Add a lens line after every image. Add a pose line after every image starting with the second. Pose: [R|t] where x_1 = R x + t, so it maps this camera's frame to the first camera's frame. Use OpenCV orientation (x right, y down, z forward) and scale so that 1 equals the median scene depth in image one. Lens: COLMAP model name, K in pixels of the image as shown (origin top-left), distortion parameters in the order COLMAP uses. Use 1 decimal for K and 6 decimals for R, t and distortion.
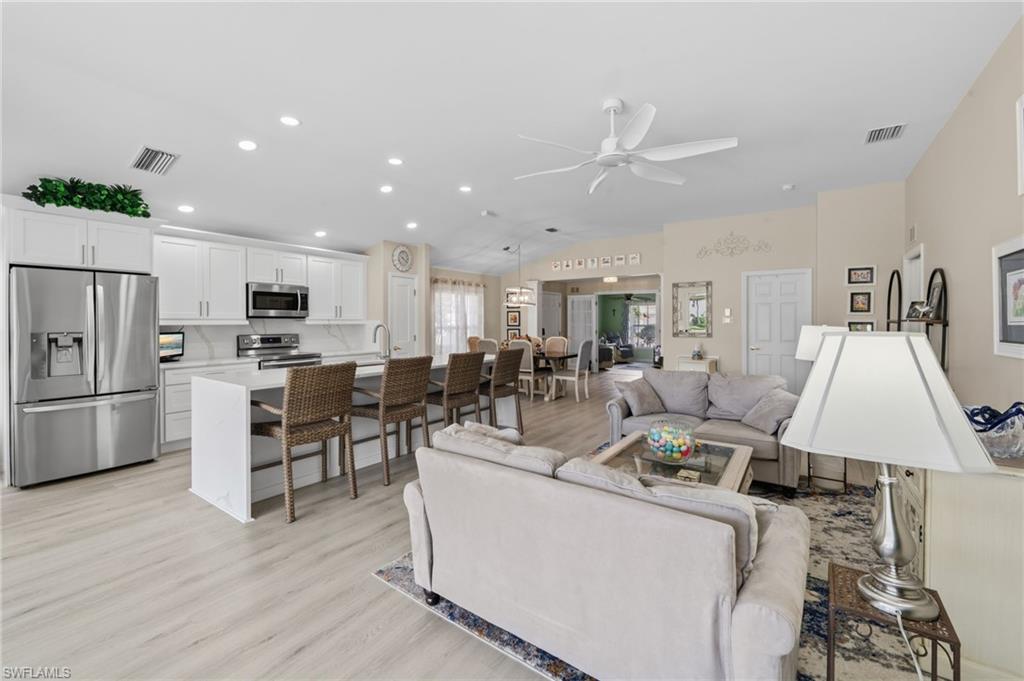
lens RADIAL K [[424.9, 0, 513.8], [0, 424.9, 324.8], [0, 0, 1]] dist [-0.000532, -0.000052]
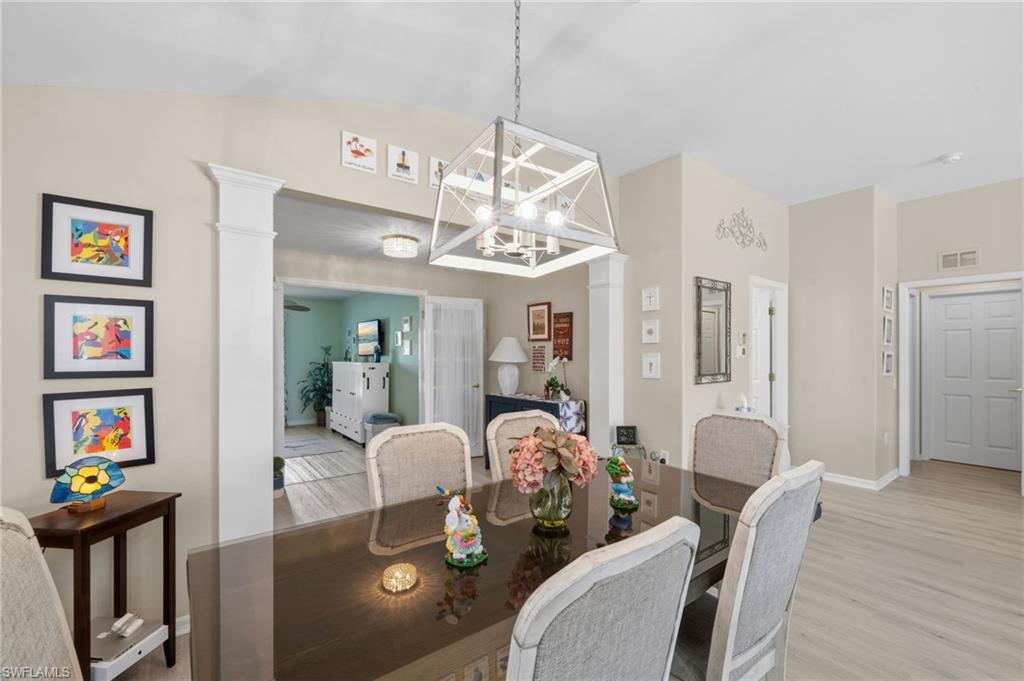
lens RADIAL K [[430.6, 0, 506.4], [0, 430.6, 353.9], [0, 0, 1]] dist [-0.000598, -0.000033]
pose [[0.314121, -0.001247, 0.949382, -0.238517], [0.007018, 0.999975, -0.001009, -0.011112], [-0.949357, 0.006980, 0.314122, 1.443381]]
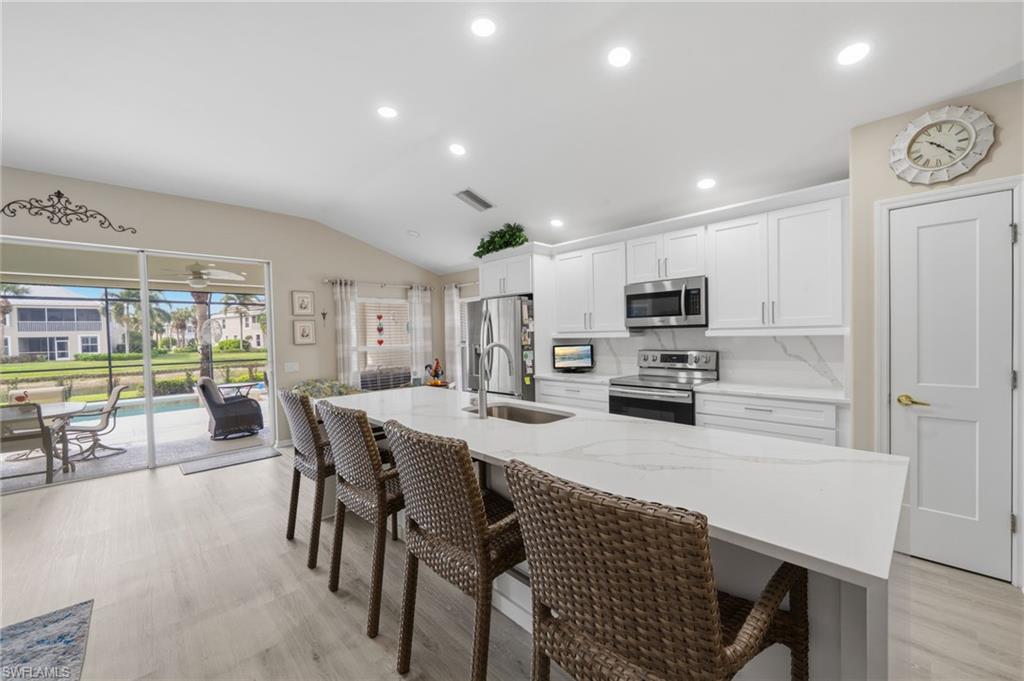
lens RADIAL K [[401.4, 0, 511.3], [0, 401.4, 343.3], [0, 0, 1]] dist [-0.002354, -0.000318]
pose [[-0.192072, 0.027811, -0.980987, 0.166703], [0.015748, 0.999557, 0.025254, -0.011576], [0.981254, -0.010598, -0.192425, 0.926534]]
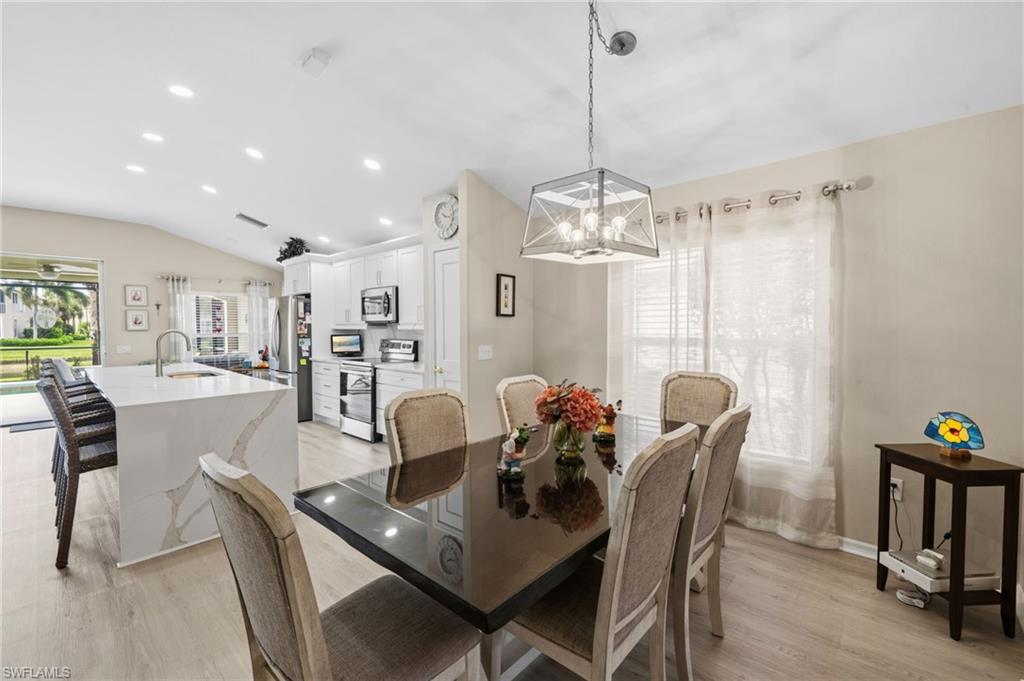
lens RADIAL K [[432.0, 0, 512.0], [0, 432.0, 340.5], [0, 0, 1]] dist [-0.003184, -0.000073]
pose [[-0.133656, 0.035074, -0.990407, 0.401673], [-0.003571, 0.999350, 0.035872, -0.011964], [0.991021, 0.008331, -0.133444, 1.505691]]
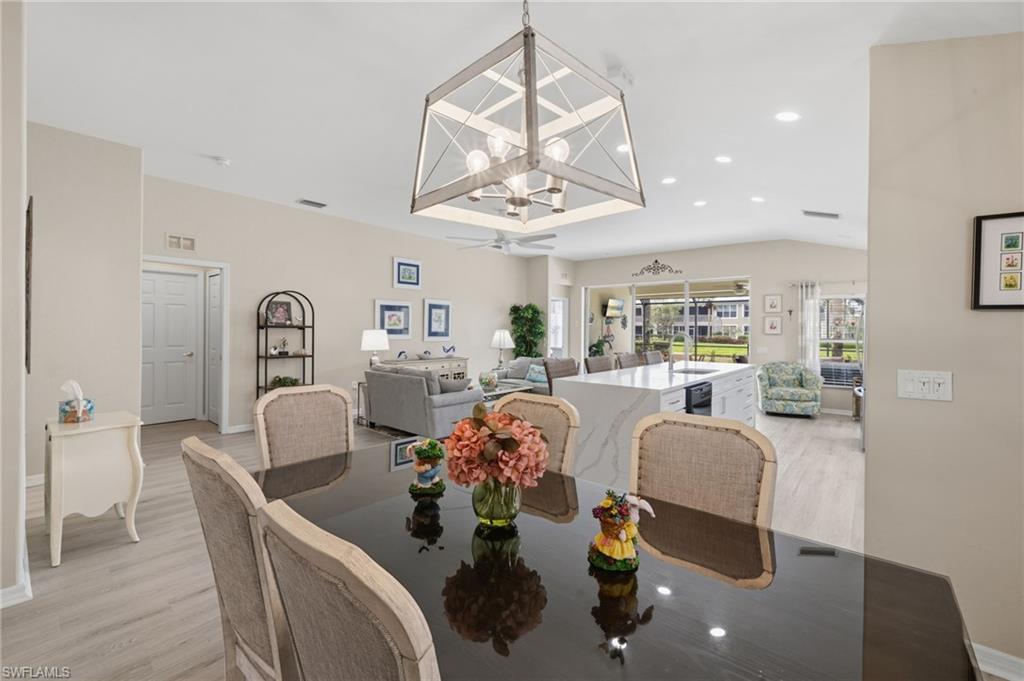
lens RADIAL K [[427.1, 0, 517.2], [0, 427.1, 330.3], [0, 0, 1]] dist [0.000711, 0.000043]
pose [[-0.995935, -0.009663, 0.089555, 0.002495], [-0.008852, 0.999916, 0.009444, -0.011364], [-0.089638, 0.008613, -0.995937, 1.742629]]
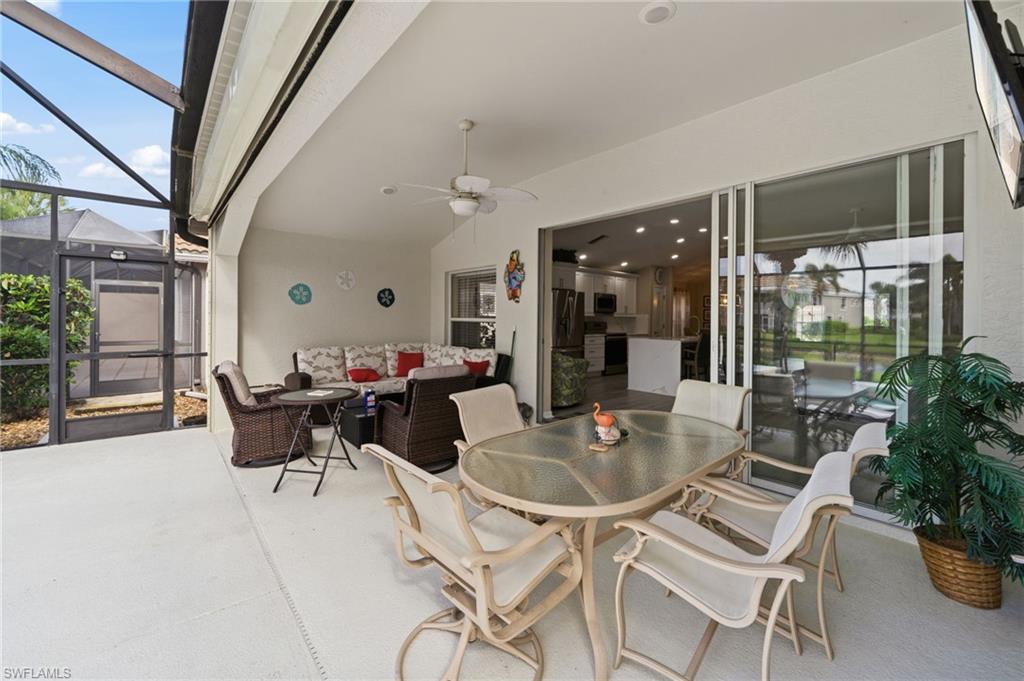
lens RADIAL K [[411.3, 0, 511.9], [0, 411.3, 320.8], [0, 0, 1]] dist [-0.002059, -0.000395]
pose [[0.966425, 0.015647, -0.256472, -0.513191], [-0.015753, 0.999875, 0.001640, 0.023398], [0.256466, 0.002455, 0.966550, -0.811016]]
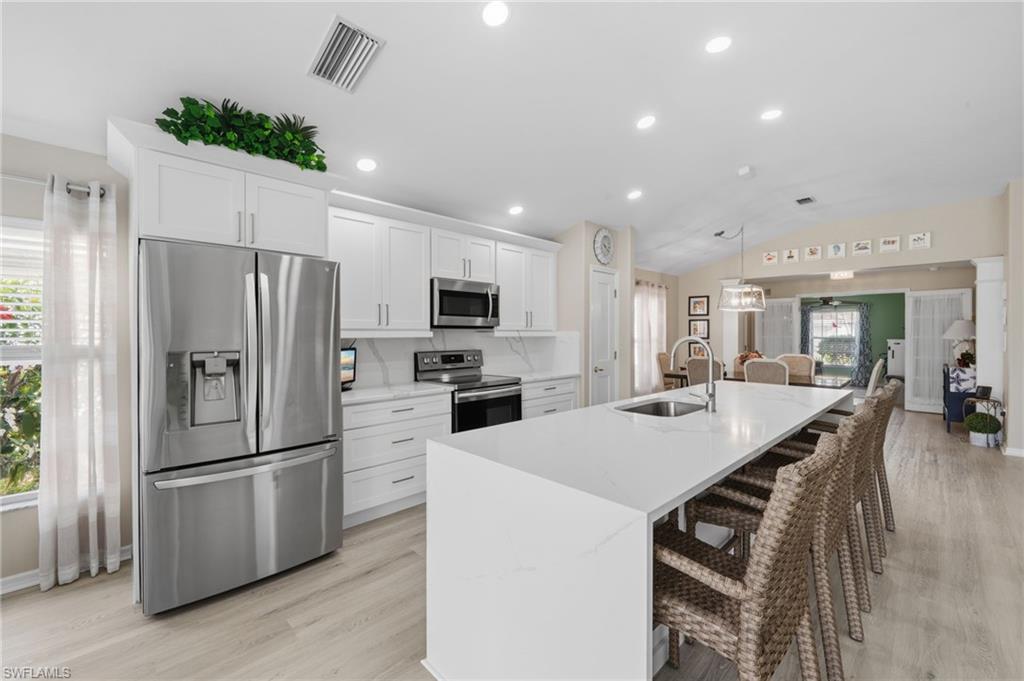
lens RADIAL K [[419.2, 0, 510.8], [0, 419.2, 335.7], [0, 0, 1]] dist [-0.002537, -0.000330]
pose [[0.981659, 0.000113, -0.190644, -0.363471], [-0.000399, 0.999999, -0.001463, -0.002052], [0.190644, 0.001513, 0.981658, 0.339229]]
